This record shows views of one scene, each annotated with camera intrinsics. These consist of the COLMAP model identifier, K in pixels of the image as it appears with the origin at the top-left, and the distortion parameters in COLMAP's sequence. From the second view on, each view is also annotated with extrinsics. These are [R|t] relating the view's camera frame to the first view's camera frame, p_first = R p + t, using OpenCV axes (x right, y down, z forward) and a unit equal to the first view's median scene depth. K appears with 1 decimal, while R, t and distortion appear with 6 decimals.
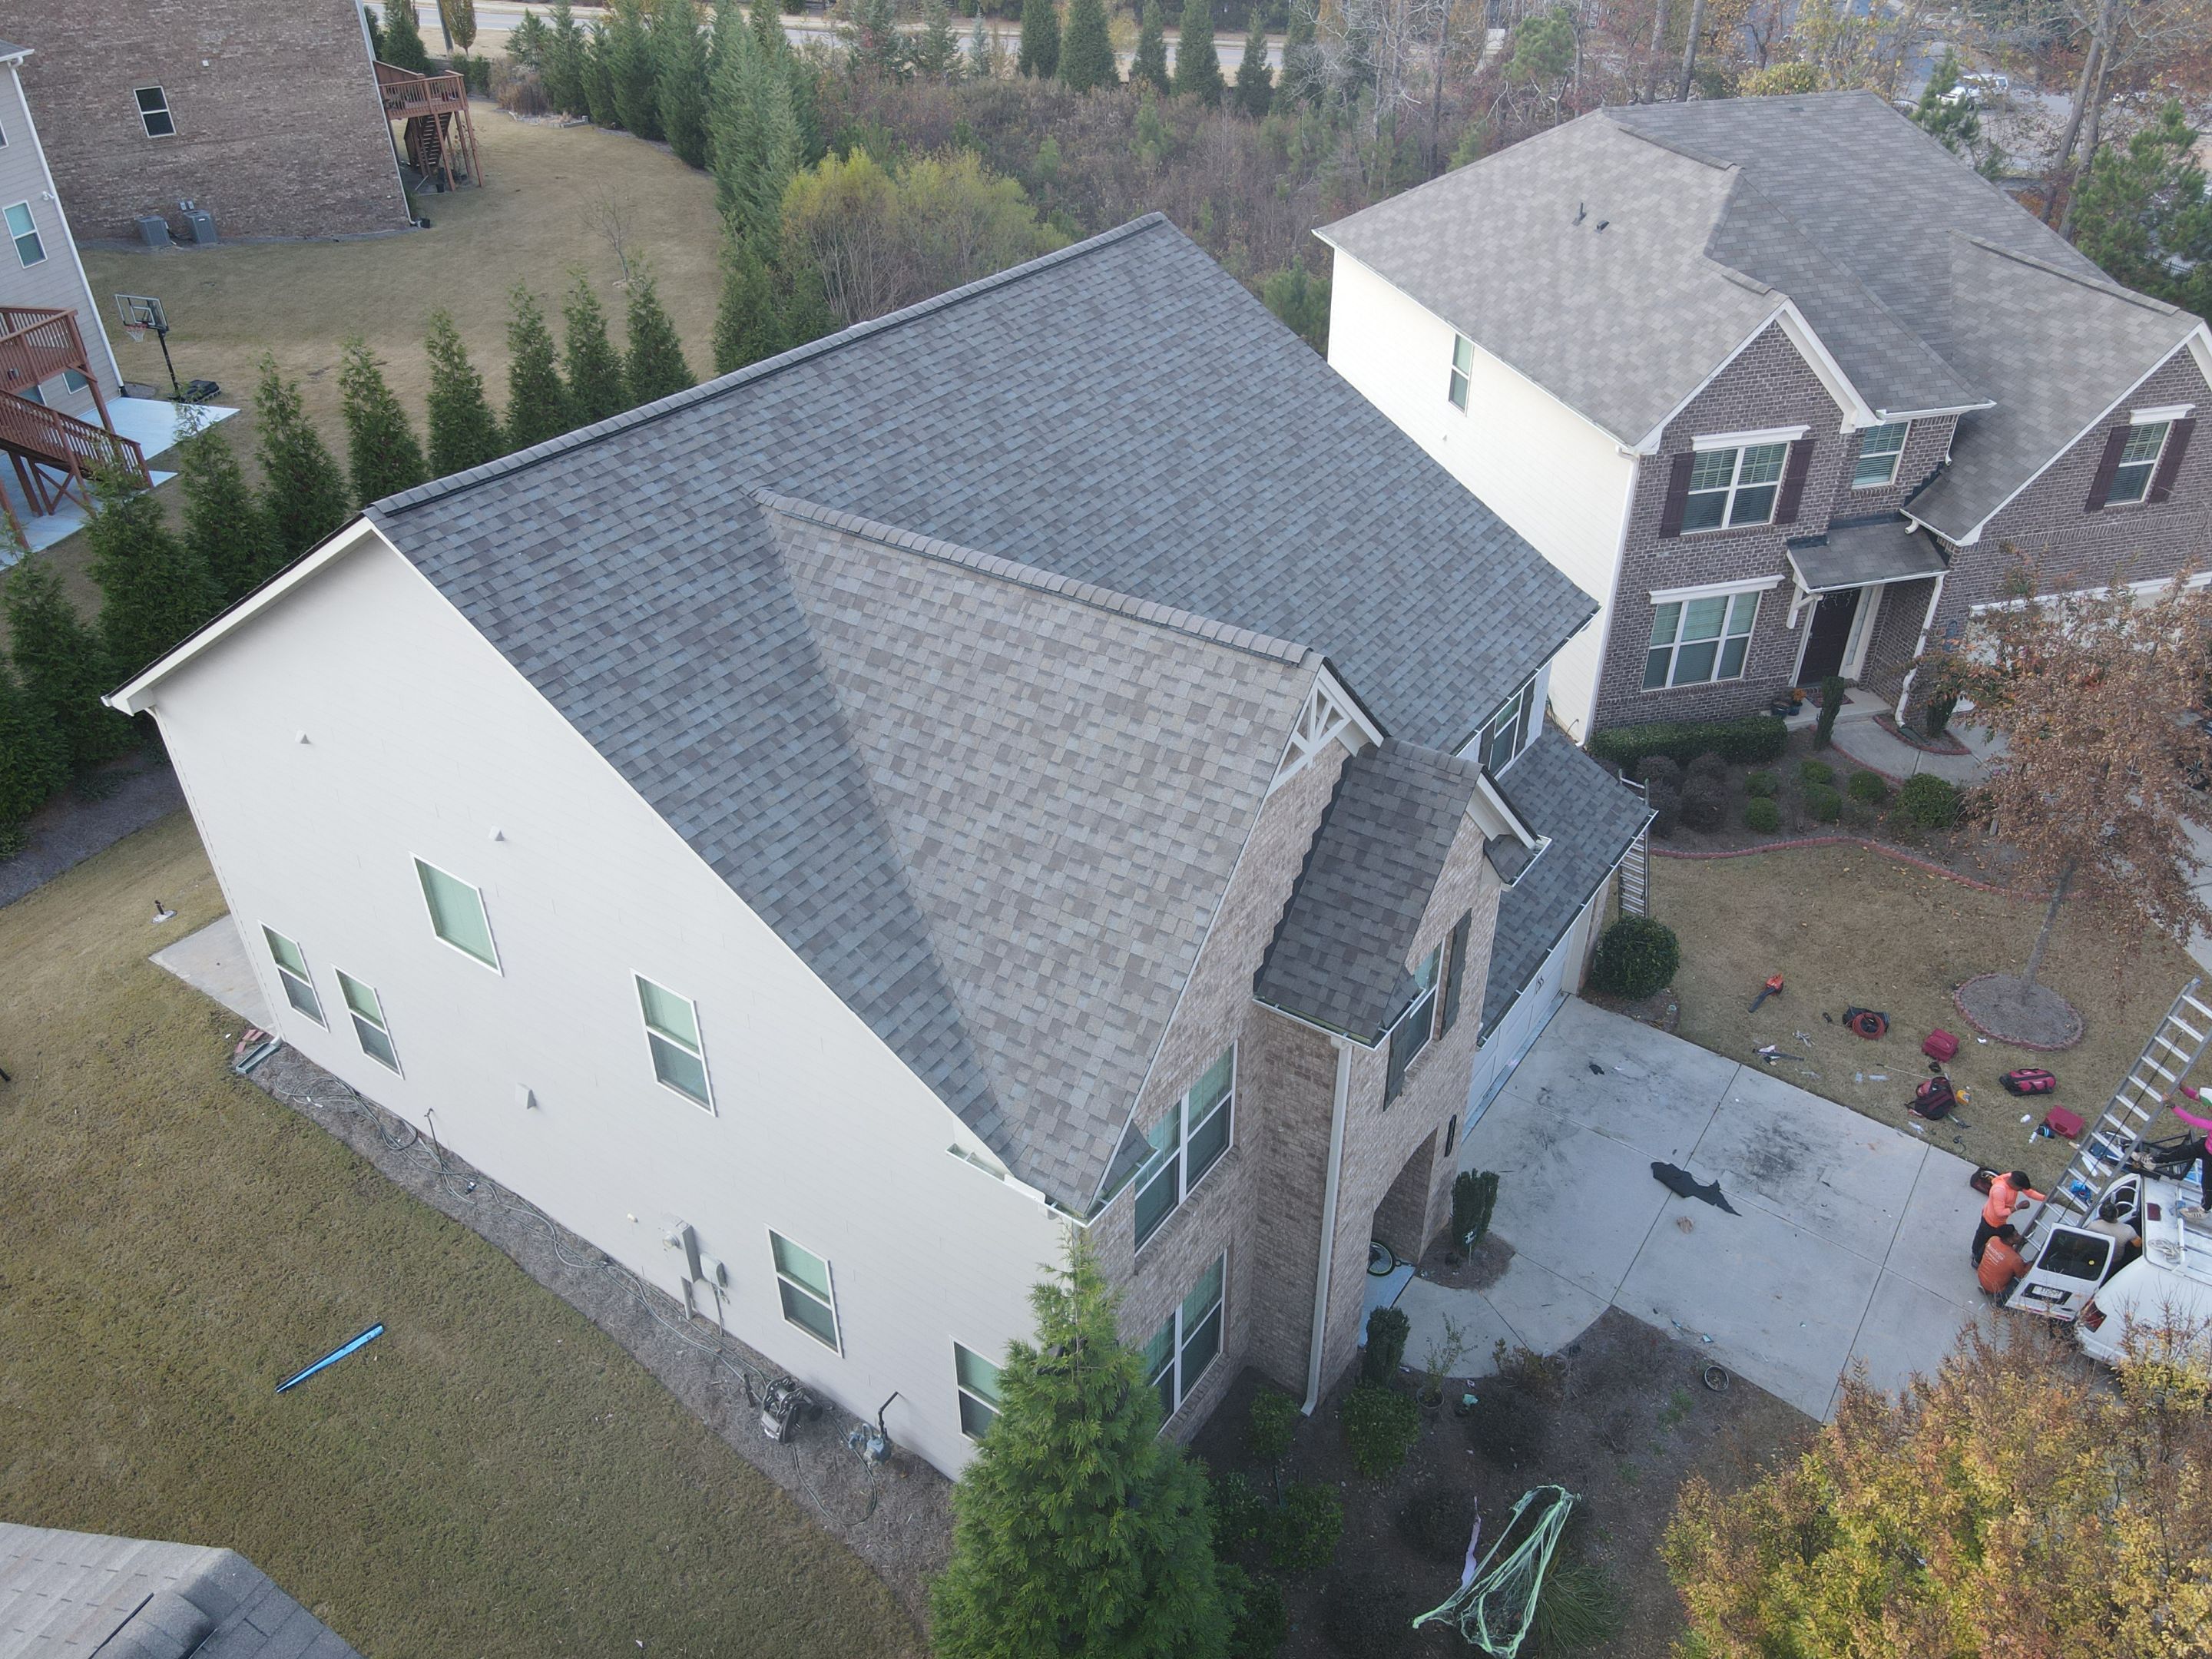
lens RADIAL K [[1624.0, 0, 1102.4], [0, 1624.0, 816.7], [0, 0, 1]] dist [-0.006507, 0.032500]
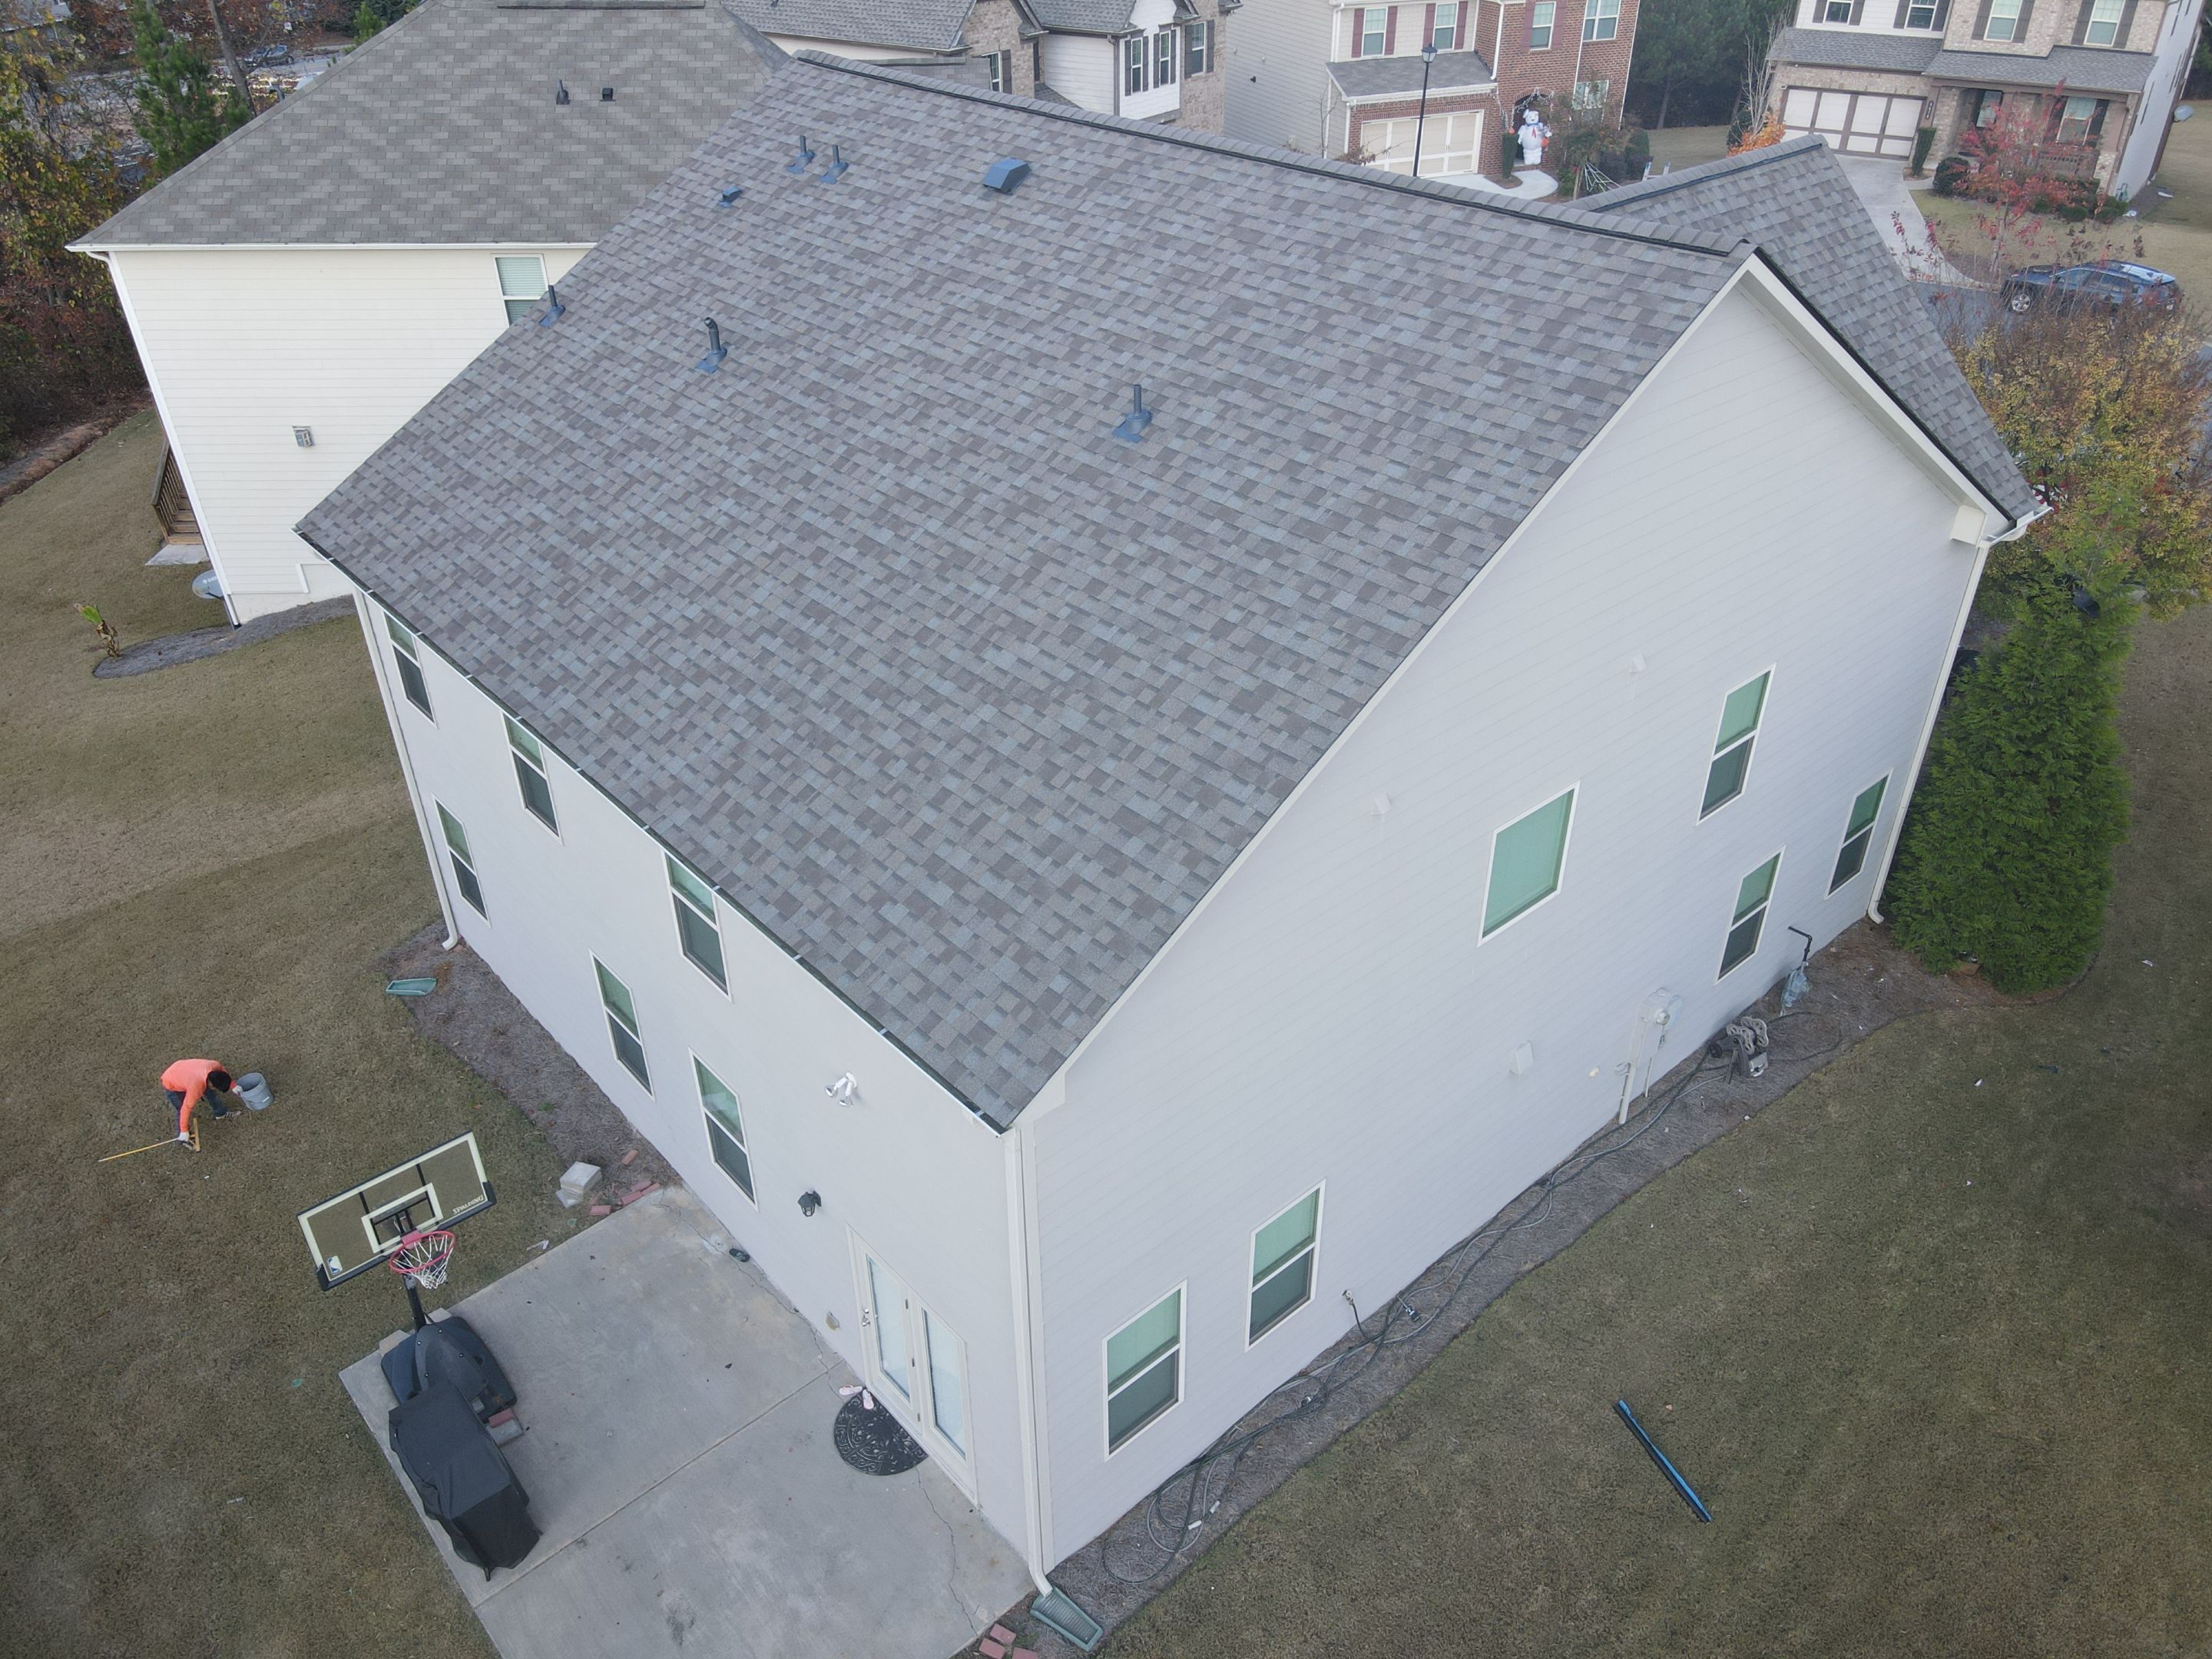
lens RADIAL K [[1624.0, 0, 1108.9], [0, 1624.0, 812.8], [0, 0, 1]] dist [-0.006507, 0.032500]
pose [[0.233538, -0.522789, 0.819848, -0.968644], [0.540793, 0.770560, 0.337312, -0.301331], [-0.808086, 0.364593, 0.462676, 0.706770]]
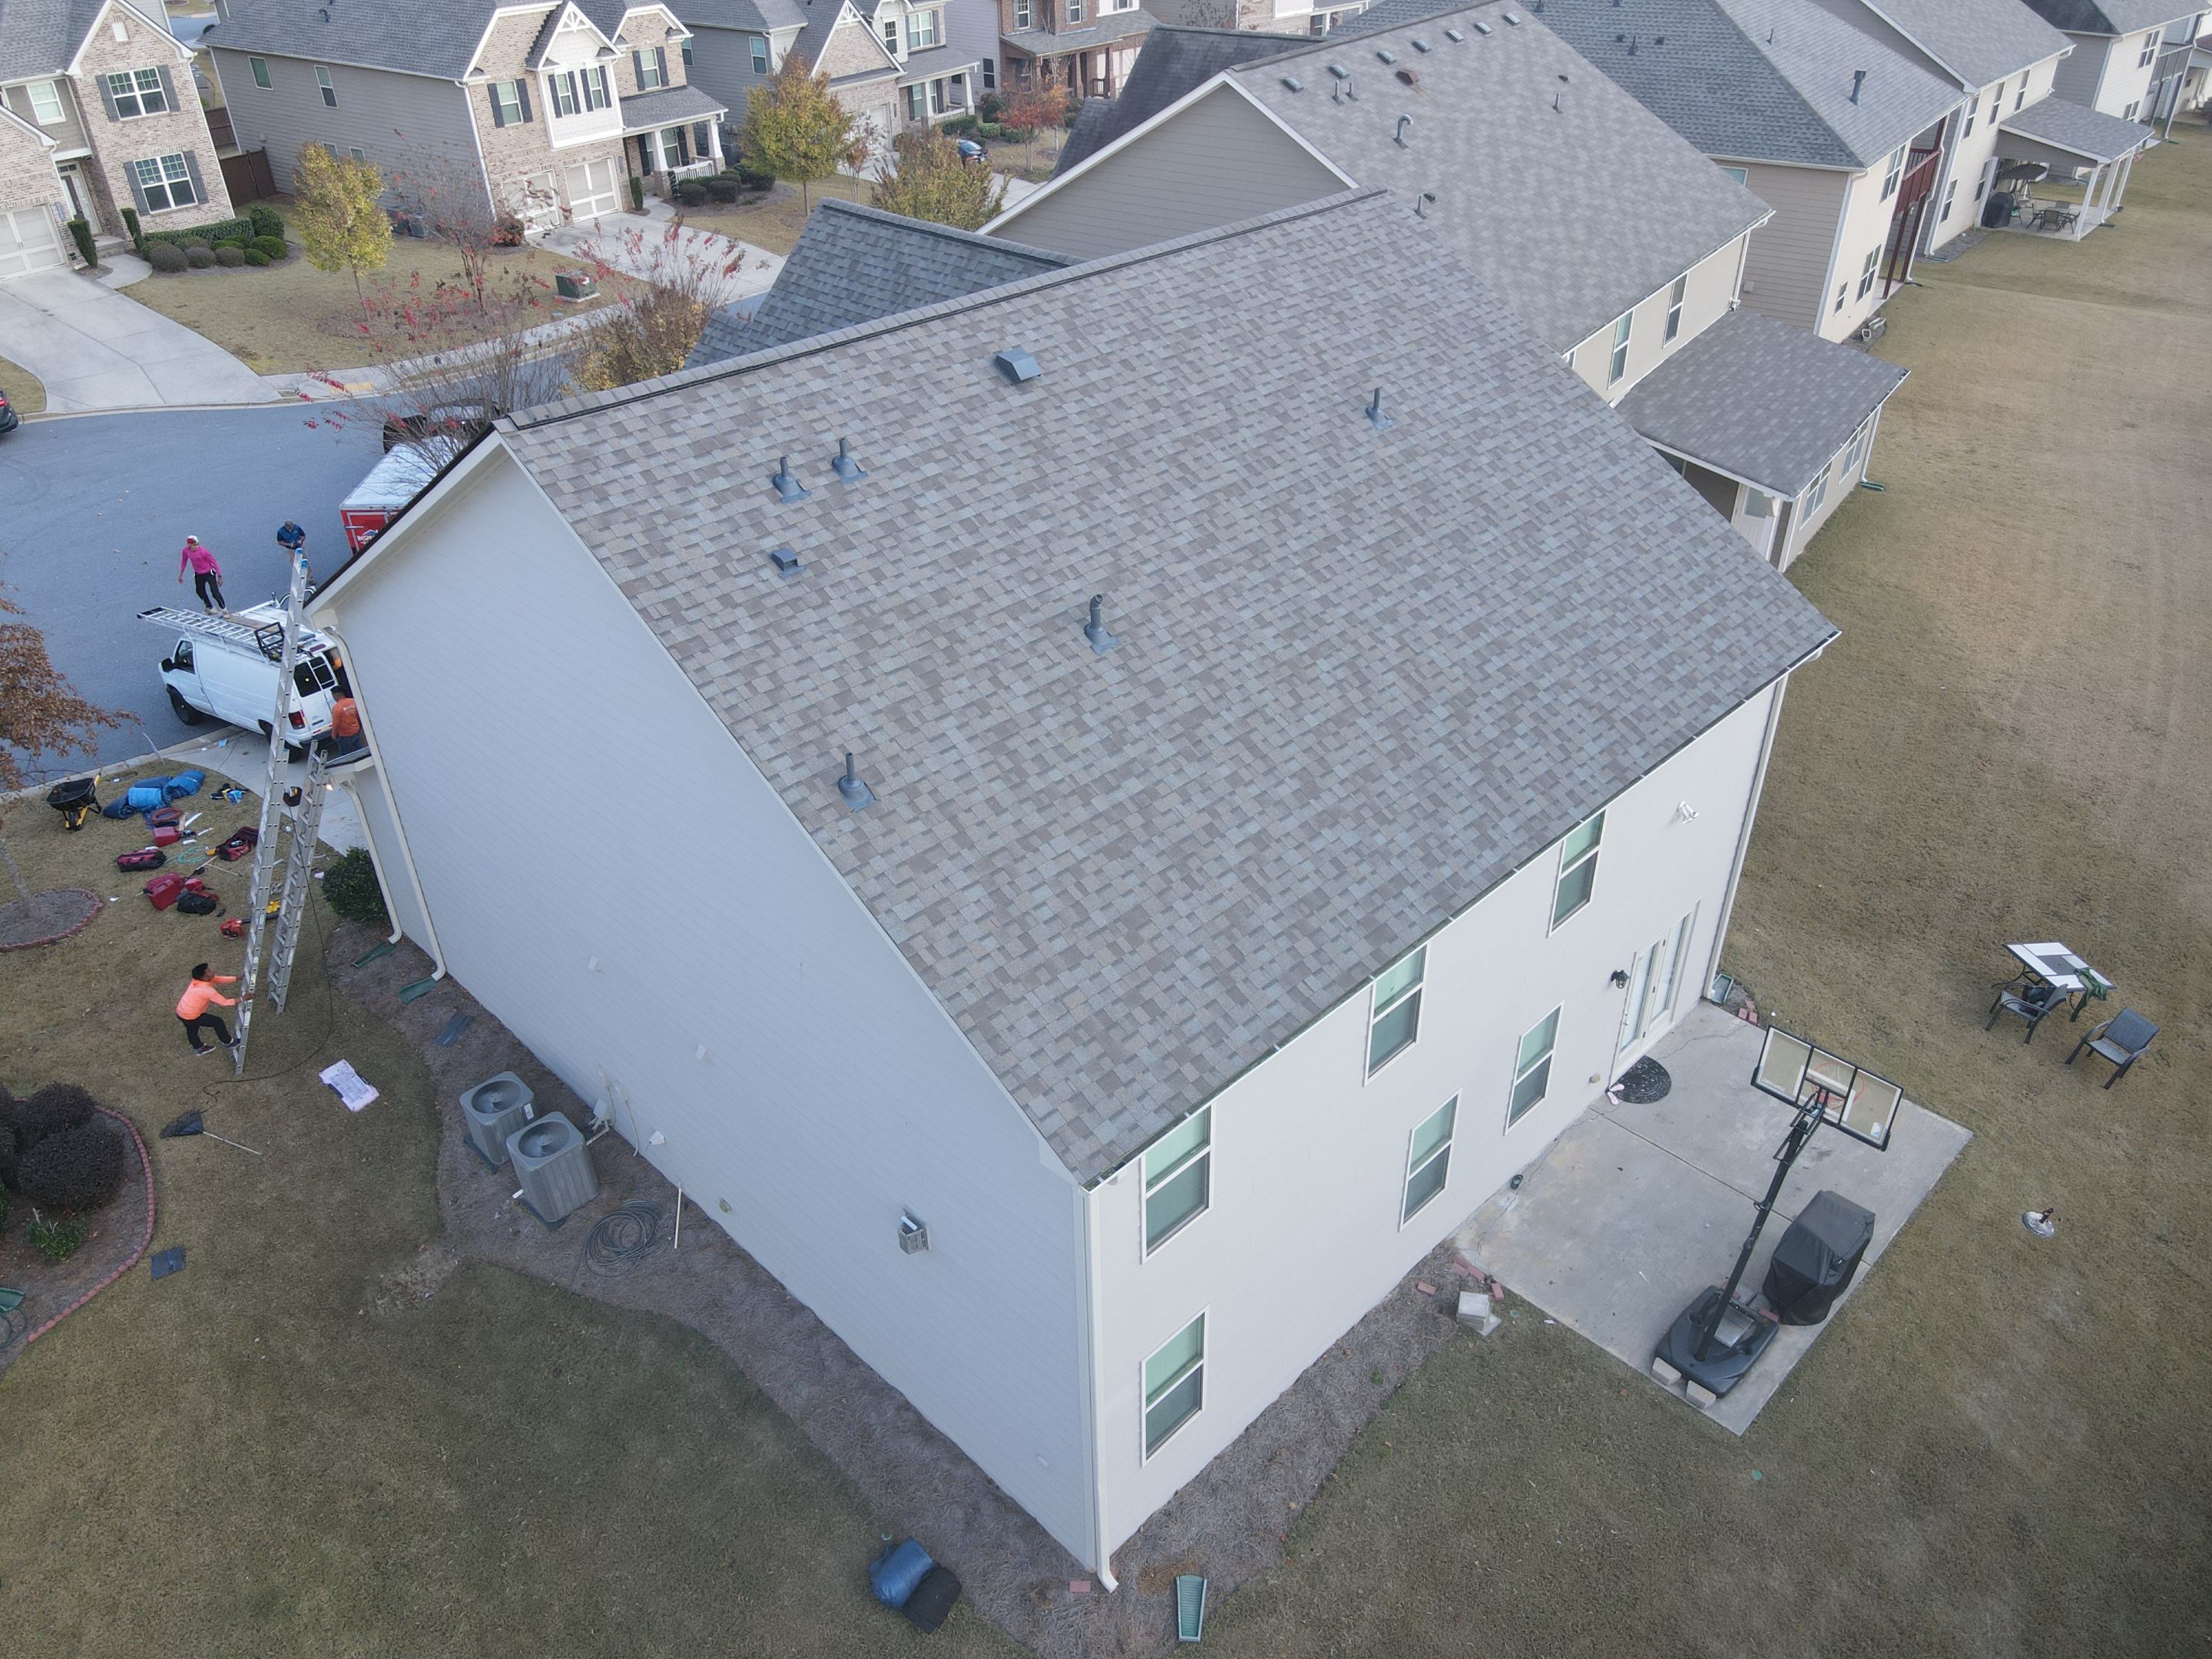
lens RADIAL K [[1624.0, 0, 1099.8], [0, 1624.0, 814.4], [0, 0, 1]] dist [-0.006507, 0.032500]
pose [[-0.984691, -0.072333, 0.158593, -0.341087], [0.116457, 0.403984, 0.907323, -0.963186], [-0.129698, 0.911902, -0.389375, 1.539711]]
